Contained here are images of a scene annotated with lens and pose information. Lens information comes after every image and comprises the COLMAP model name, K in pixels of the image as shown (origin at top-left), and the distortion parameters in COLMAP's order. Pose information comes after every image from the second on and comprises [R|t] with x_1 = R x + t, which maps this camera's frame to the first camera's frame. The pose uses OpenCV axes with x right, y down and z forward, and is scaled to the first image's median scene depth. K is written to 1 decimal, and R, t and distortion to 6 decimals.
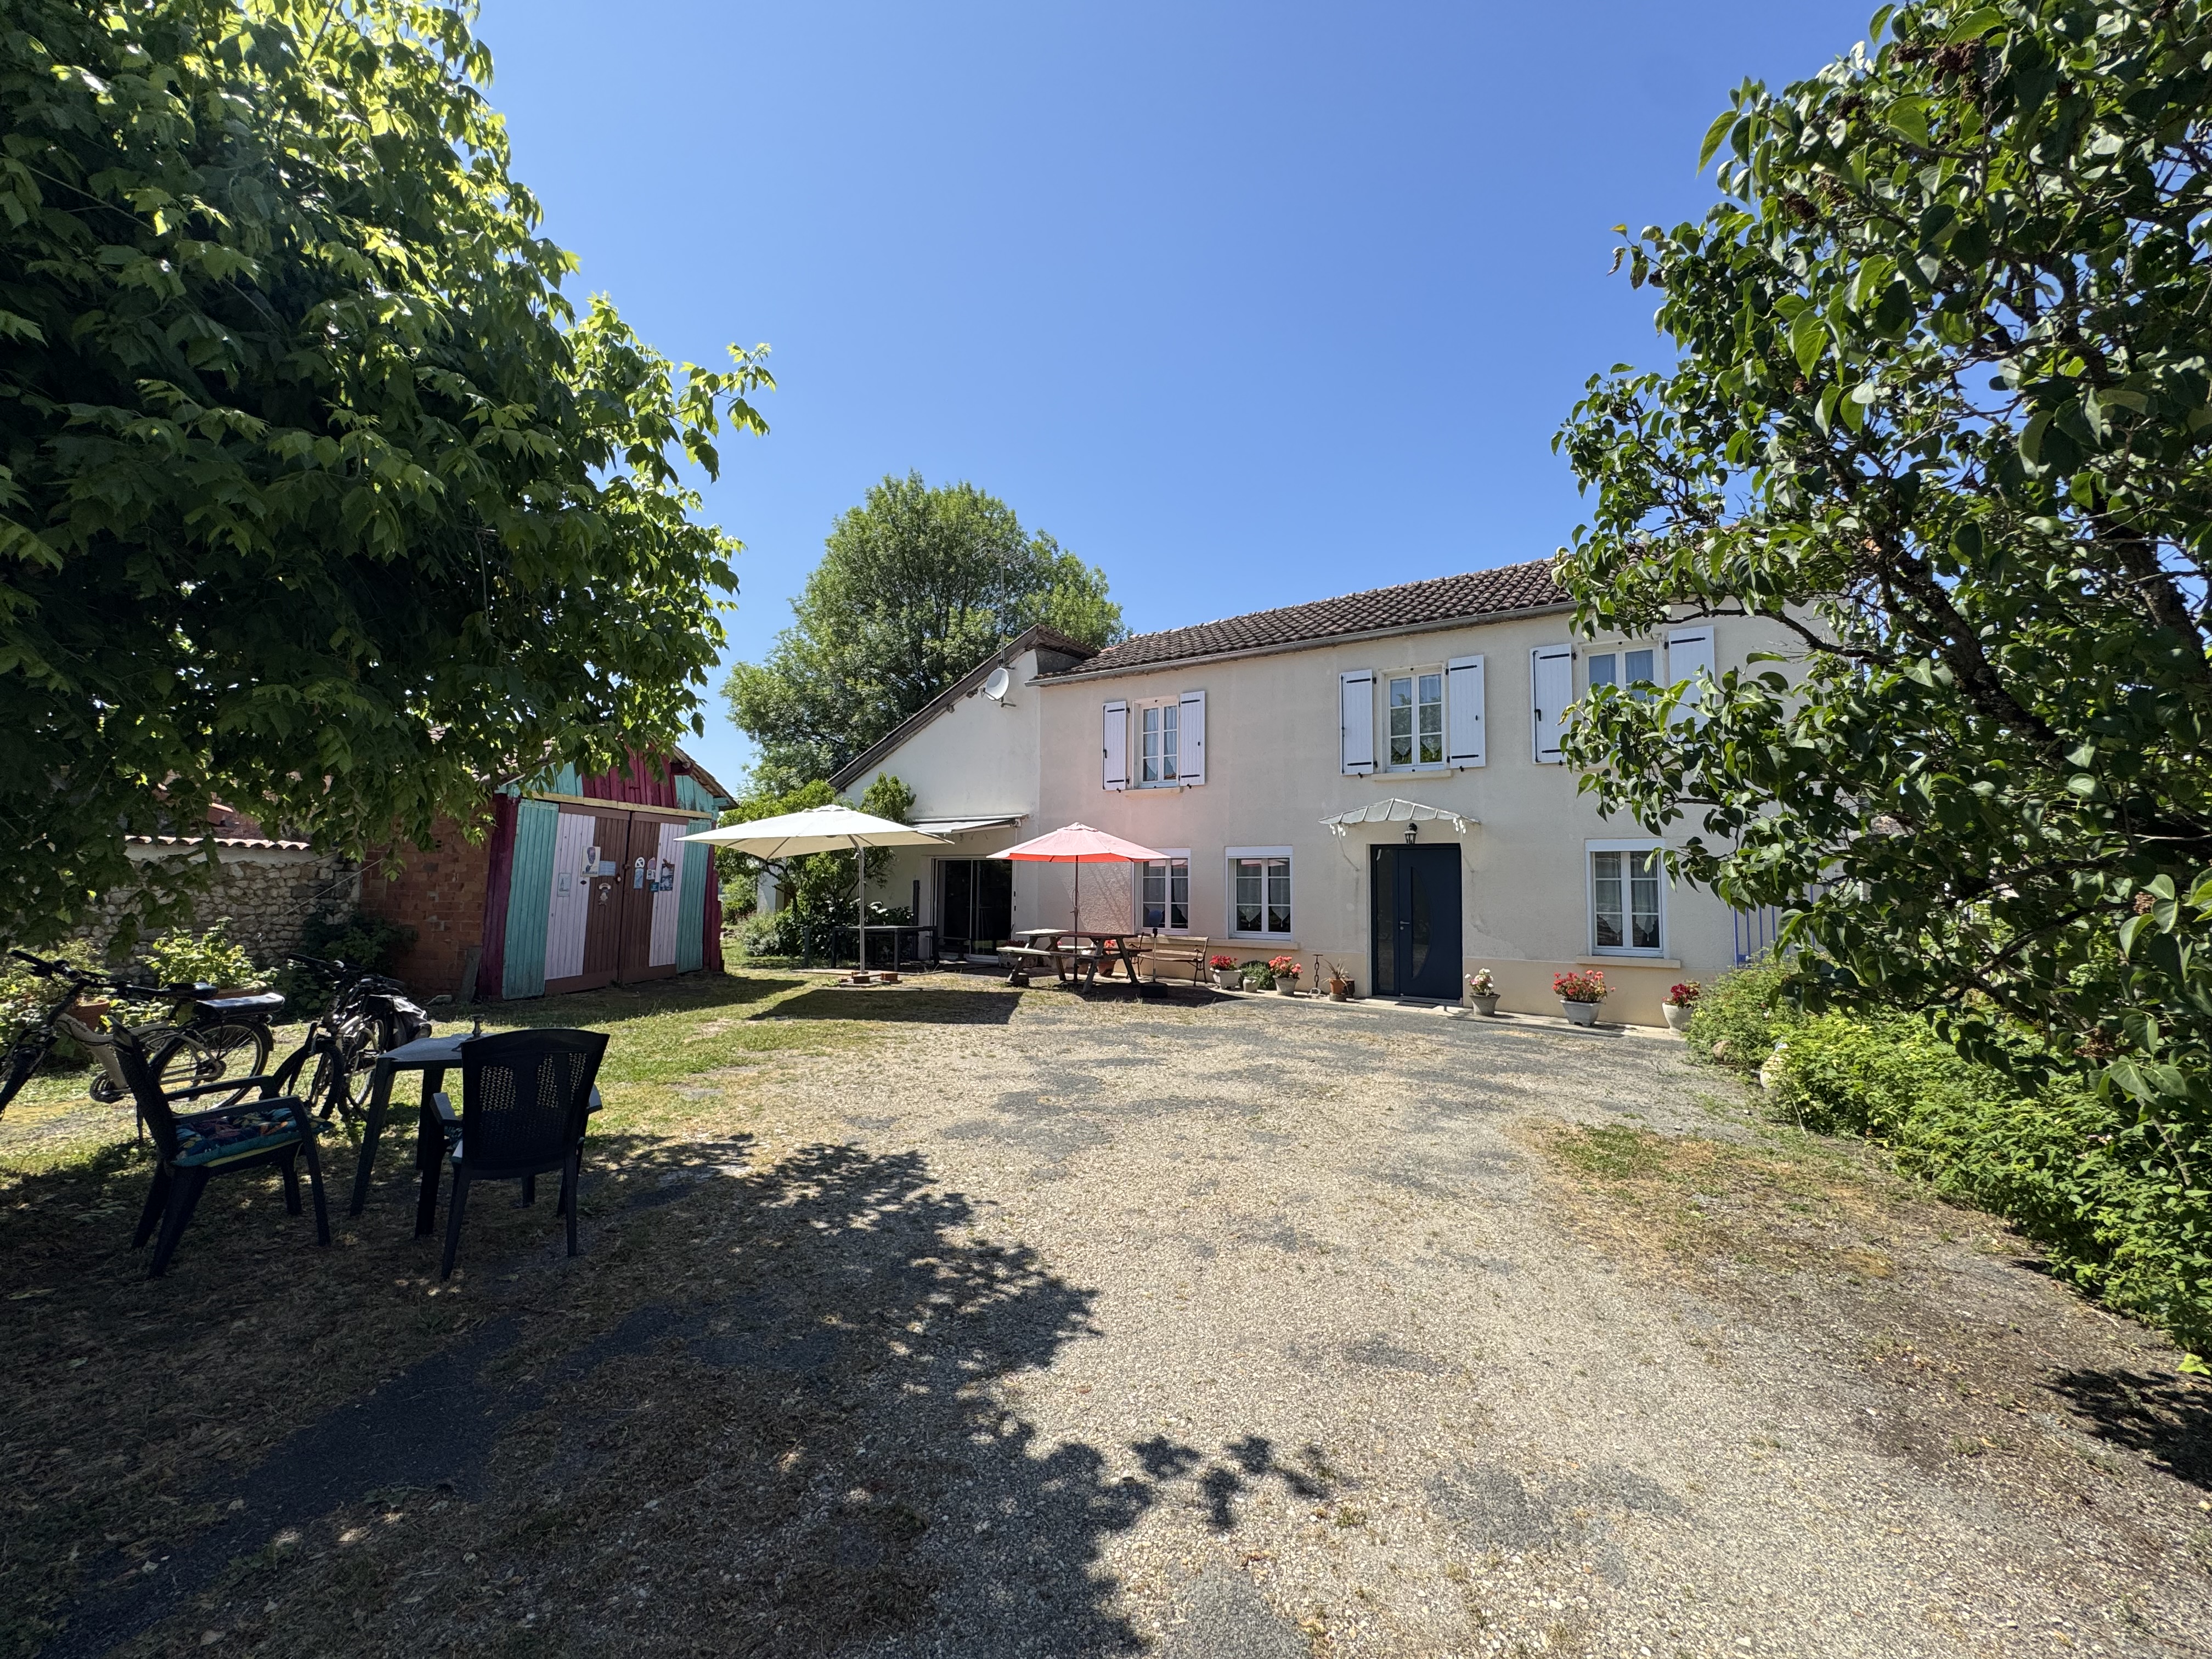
lens RADIAL K [[887.7, 0, 1106.0], [0, 887.7, 829.5], [0, 0, 1]] dist [-0.000140, -0.000006]
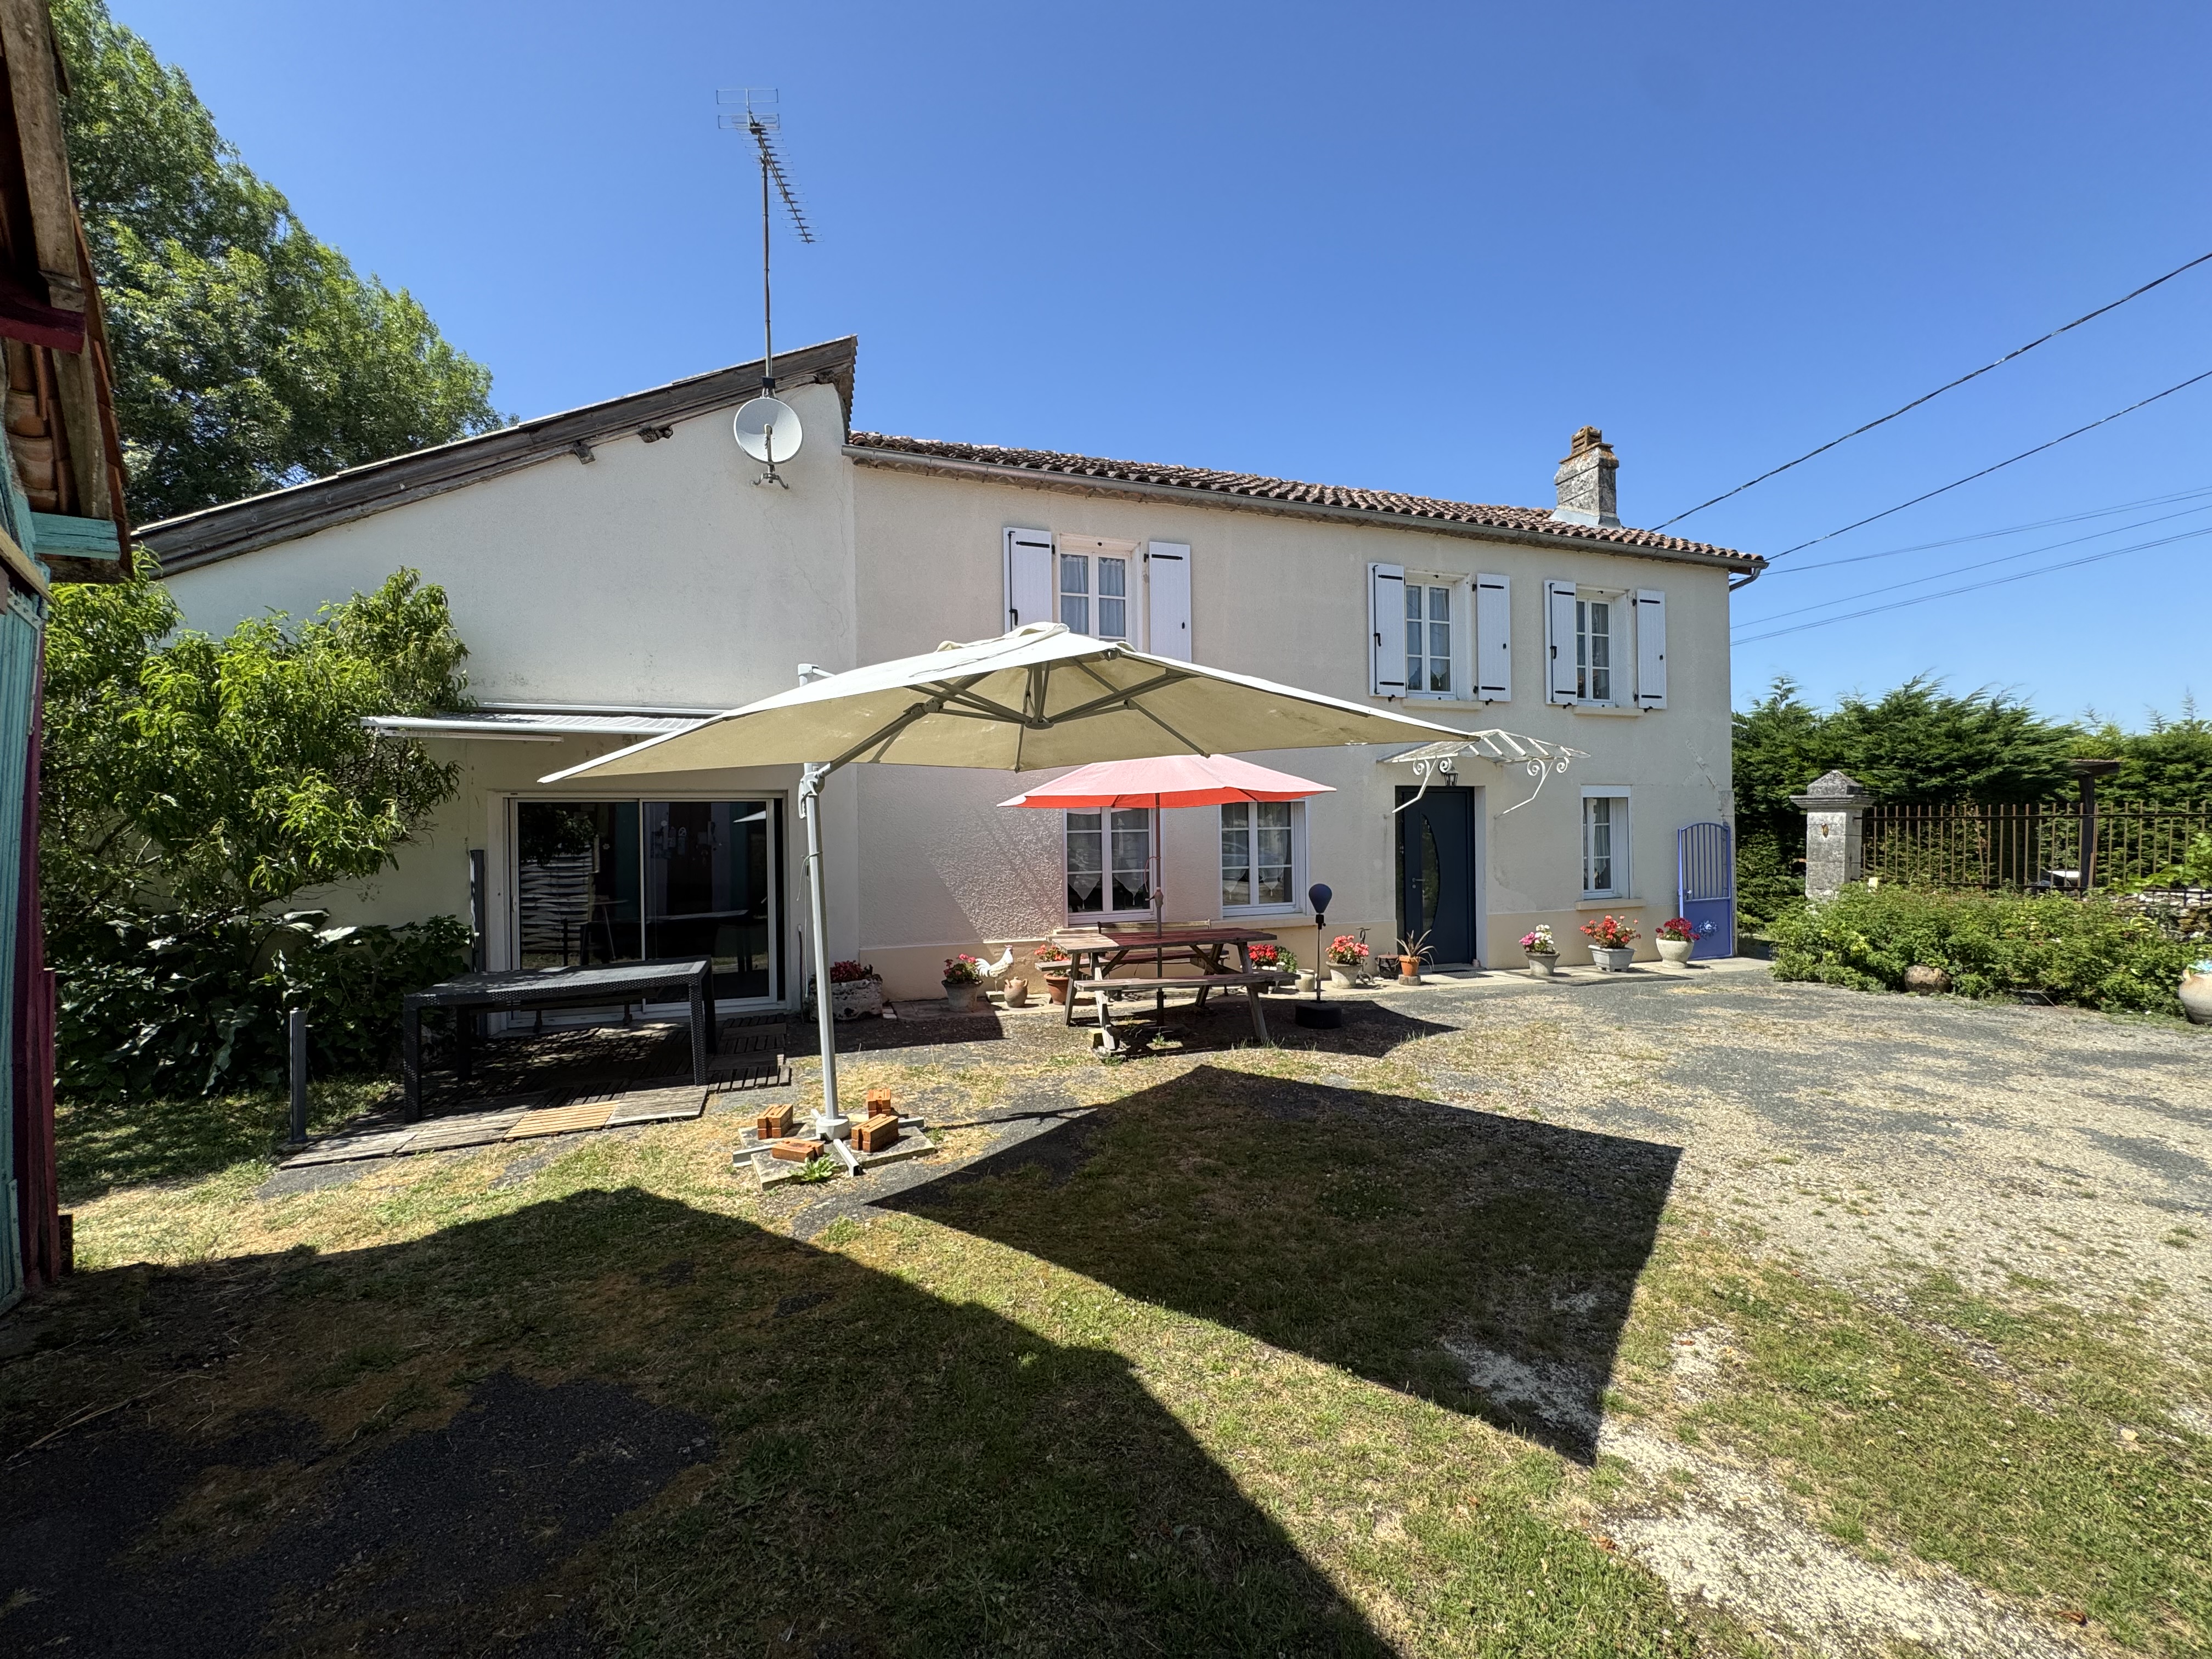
lens RADIAL K [[1403.3, 0, 1106.0], [0, 1403.3, 829.5], [0, 0, 1]] dist [0.000482, 0.000006]
pose [[0.489852, -0.005119, 0.871791, -0.863084], [-0.035170, 0.999053, 0.025628, 0.030804], [-0.871096, -0.043215, 0.489208, 0.561525]]
